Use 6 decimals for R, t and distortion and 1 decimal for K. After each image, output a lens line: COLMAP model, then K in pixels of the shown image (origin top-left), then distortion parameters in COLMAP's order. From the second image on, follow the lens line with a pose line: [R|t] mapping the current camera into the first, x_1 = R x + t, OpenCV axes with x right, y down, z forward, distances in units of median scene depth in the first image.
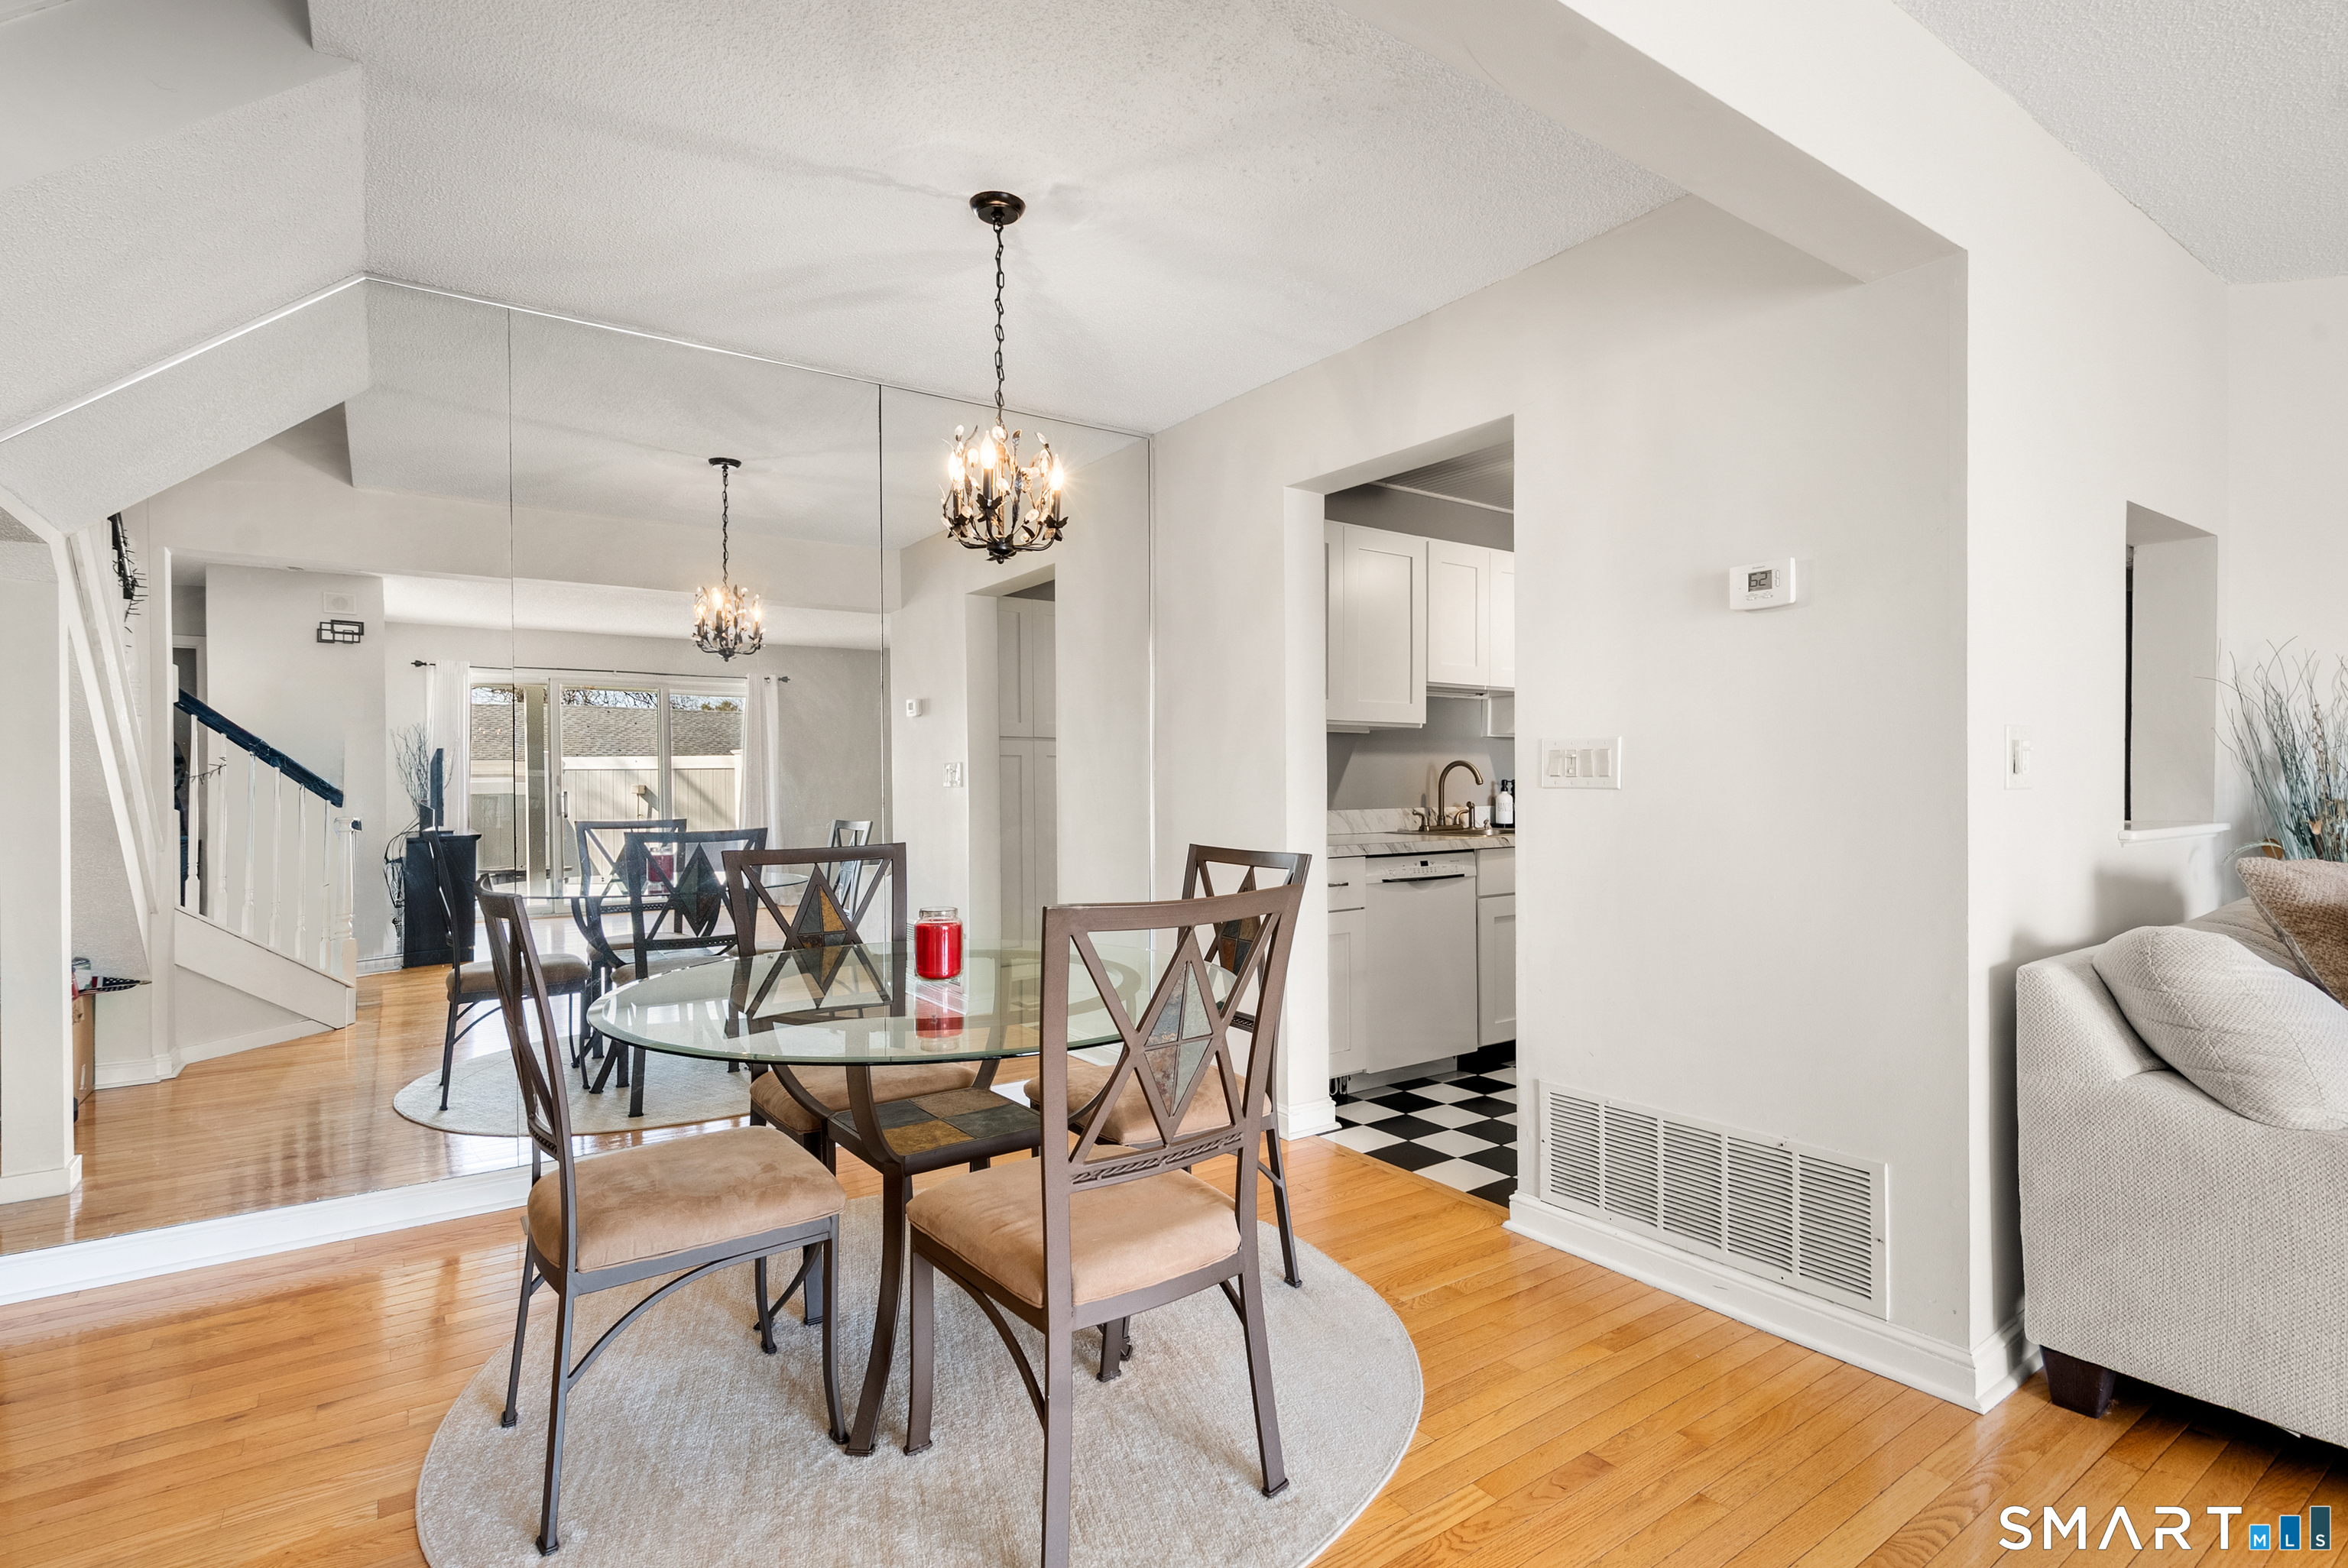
lens RADIAL K [[1134.6, 0, 1185.8], [0, 1134.6, 788.5], [0, 0, 1]] dist [0.020811, -0.023157]
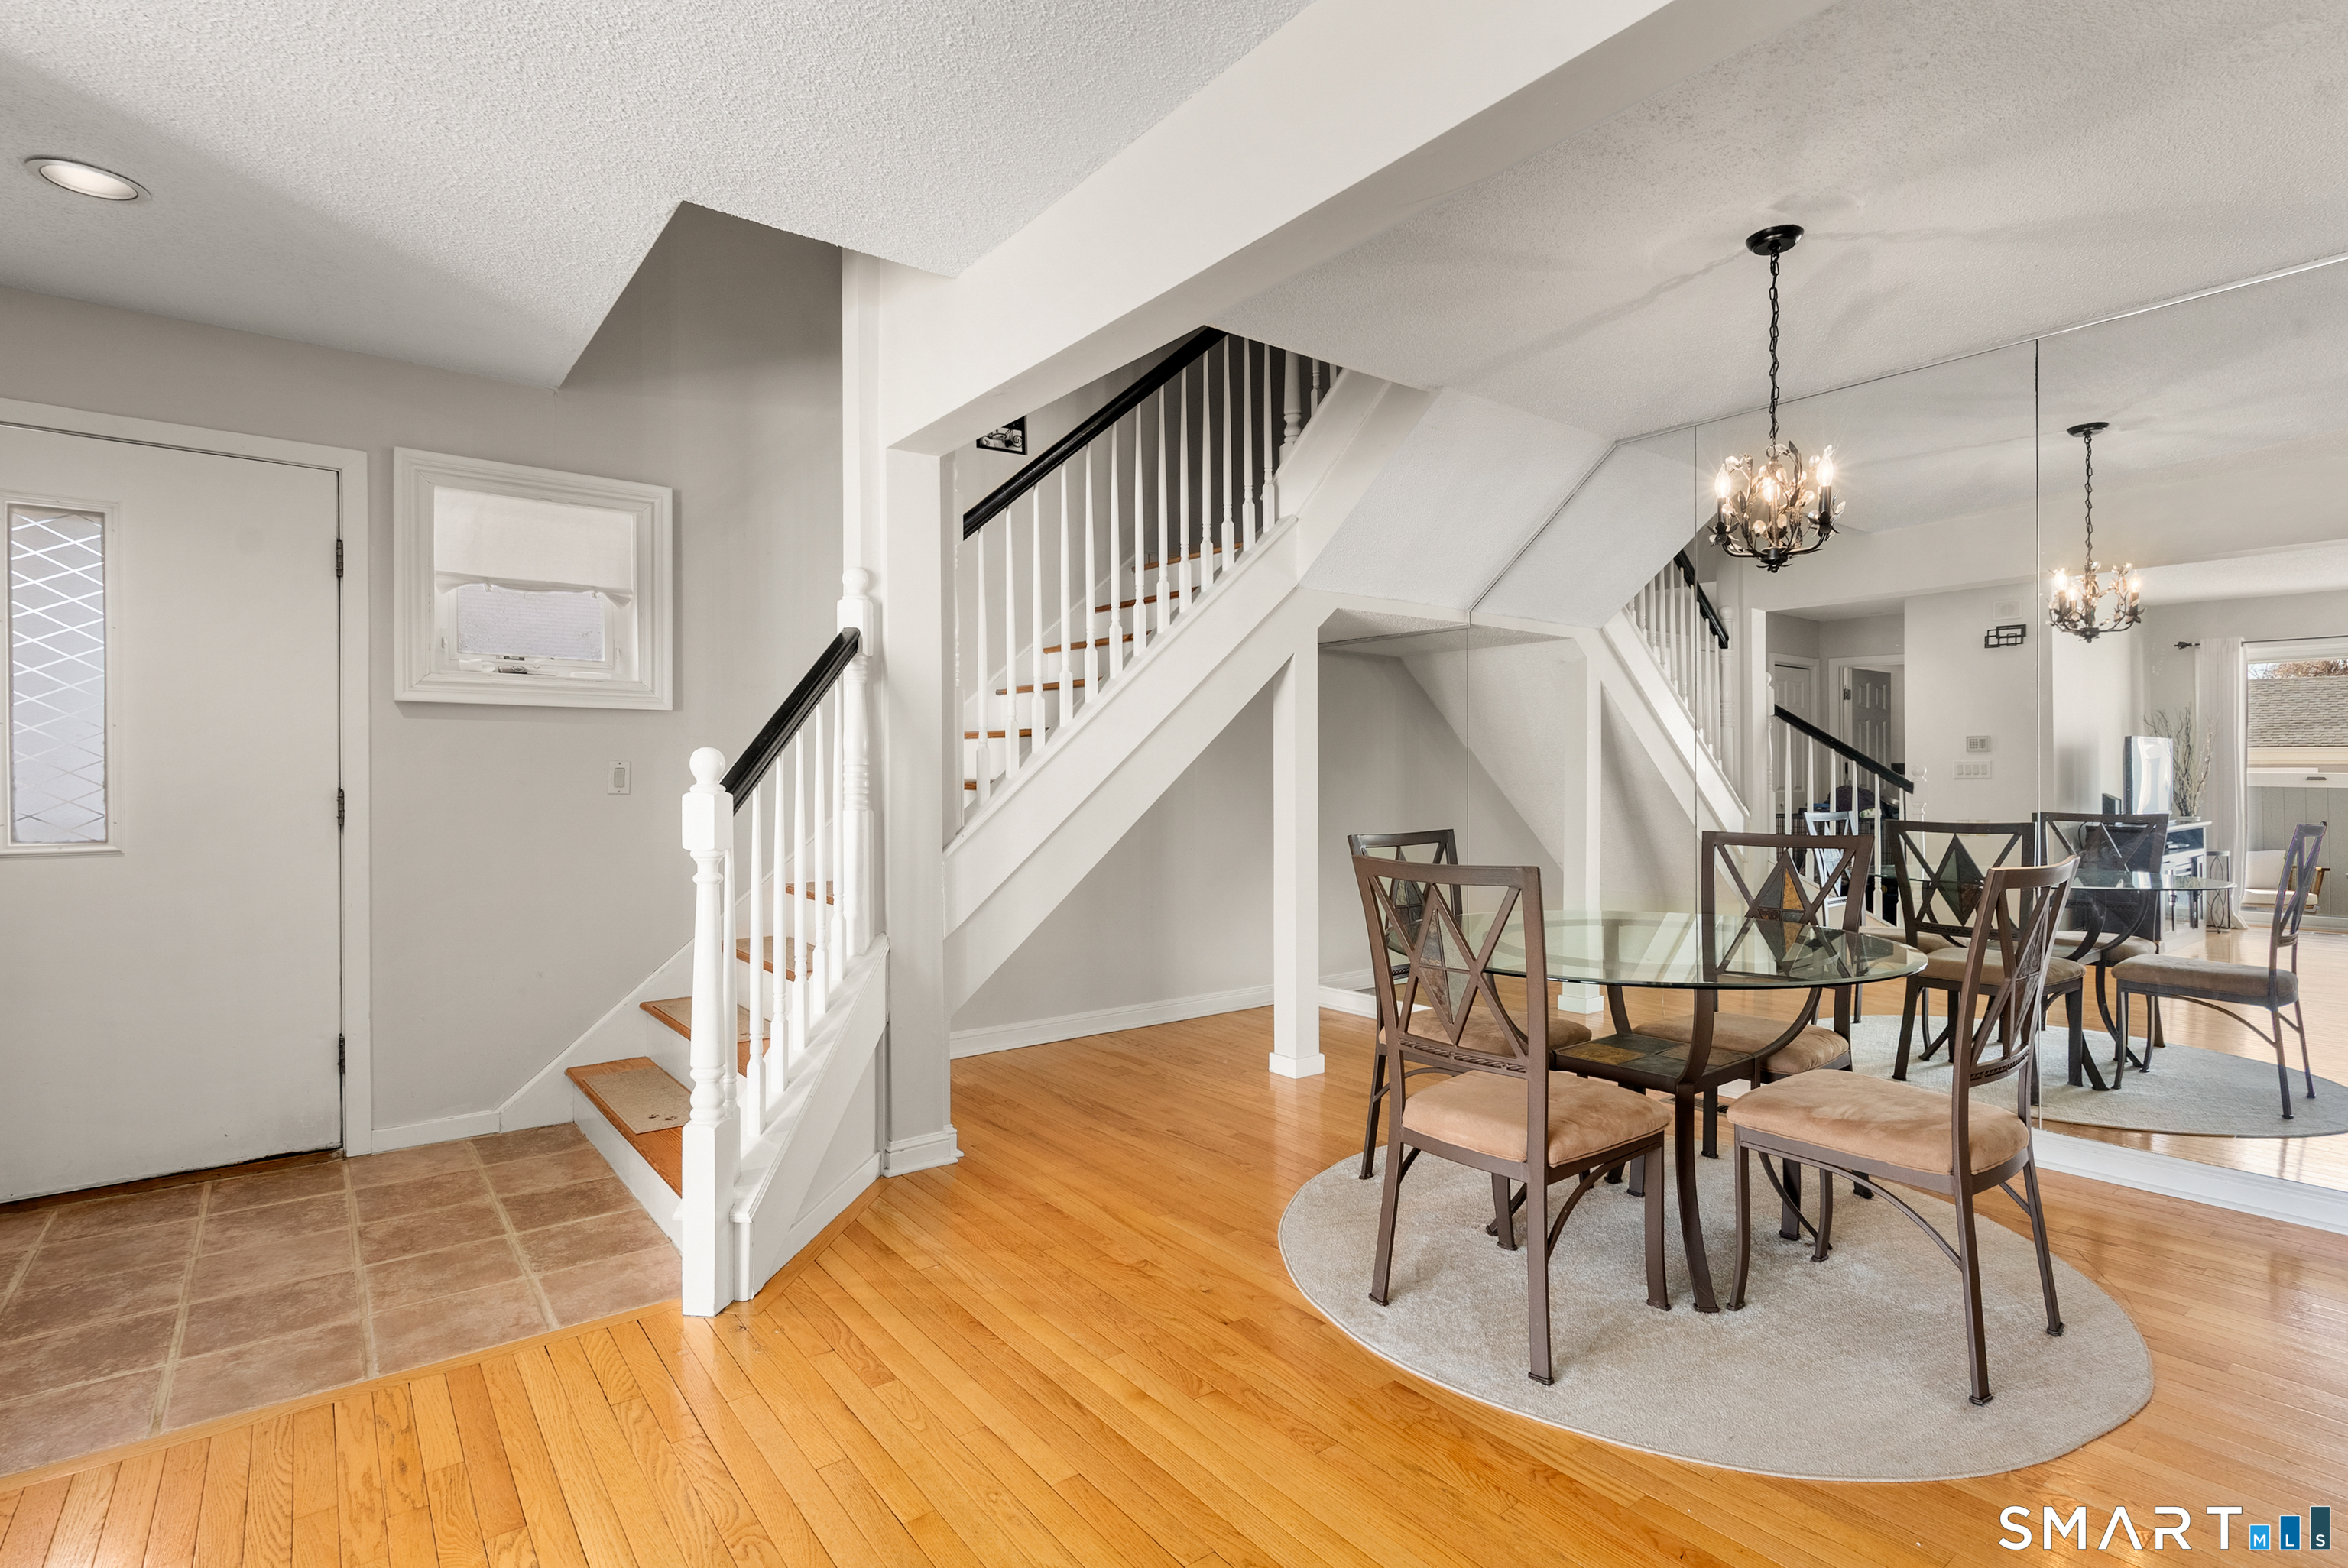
lens RADIAL K [[1136.4, 0, 1174.0], [0, 1136.4, 784.0], [0, 0, 1]] dist [0.002578, 0.000075]
pose [[0.038086, 0.013589, -0.999182, 0.474639], [-0.005273, 0.999896, 0.013397, -0.006215], [0.999261, 0.004759, 0.038153, 0.214729]]
